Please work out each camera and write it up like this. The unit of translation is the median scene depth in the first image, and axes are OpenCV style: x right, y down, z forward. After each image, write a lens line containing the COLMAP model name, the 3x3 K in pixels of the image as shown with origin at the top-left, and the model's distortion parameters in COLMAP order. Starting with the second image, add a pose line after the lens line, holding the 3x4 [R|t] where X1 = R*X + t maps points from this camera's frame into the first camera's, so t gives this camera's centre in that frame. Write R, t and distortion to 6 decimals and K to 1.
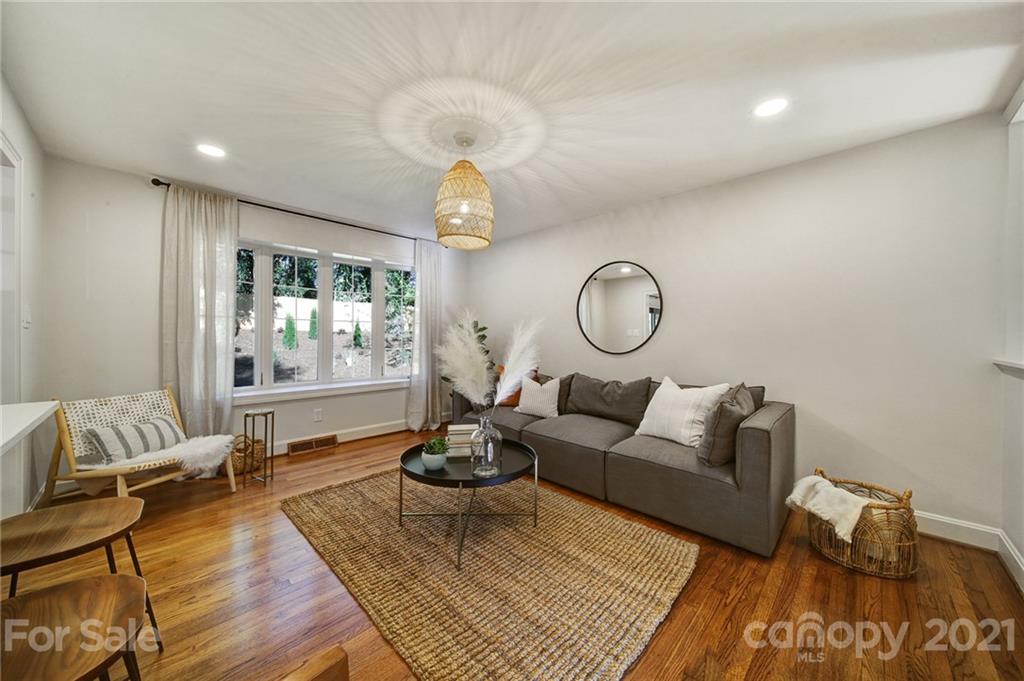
lens RADIAL K [[359.0, 0, 512.6], [0, 359.0, 341.8], [0, 0, 1]] dist [0.001772, -0.000624]
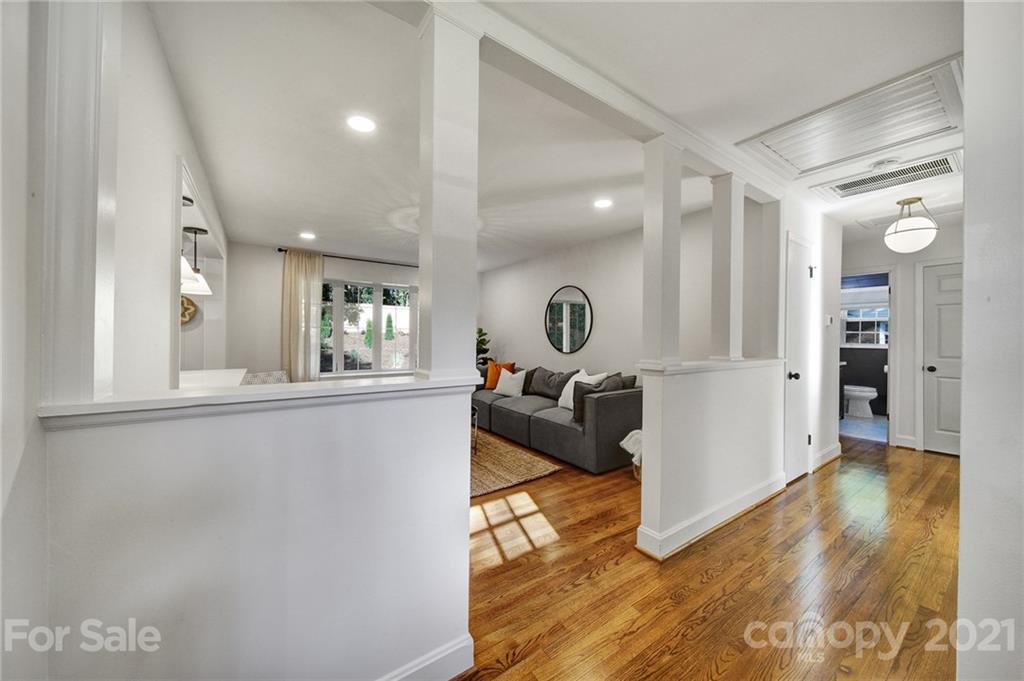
lens RADIAL K [[359.0, 0, 510.4], [0, 359.0, 342.8], [0, 0, 1]] dist [0.001772, -0.000624]
pose [[0.981346, 0.004733, -0.192193, 0.387024], [-0.004580, 0.999989, 0.001242, -0.007318], [0.192196, -0.000339, 0.981356, -0.435094]]
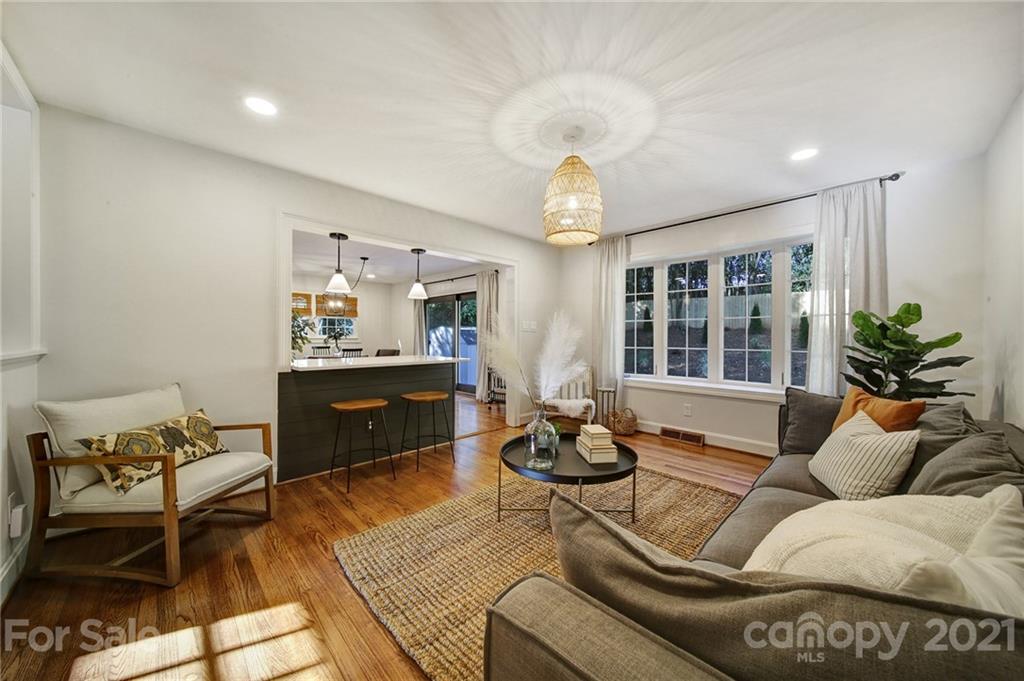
lens RADIAL K [[359.0, 0, 513.8], [0, 359.0, 339.5], [0, 0, 1]] dist [0.001772, -0.000624]
pose [[-0.019895, 0.000786, -0.999802, 0.622179], [-0.014920, 0.999888, 0.001083, 0.006041], [0.999691, 0.014939, -0.019881, 0.615894]]
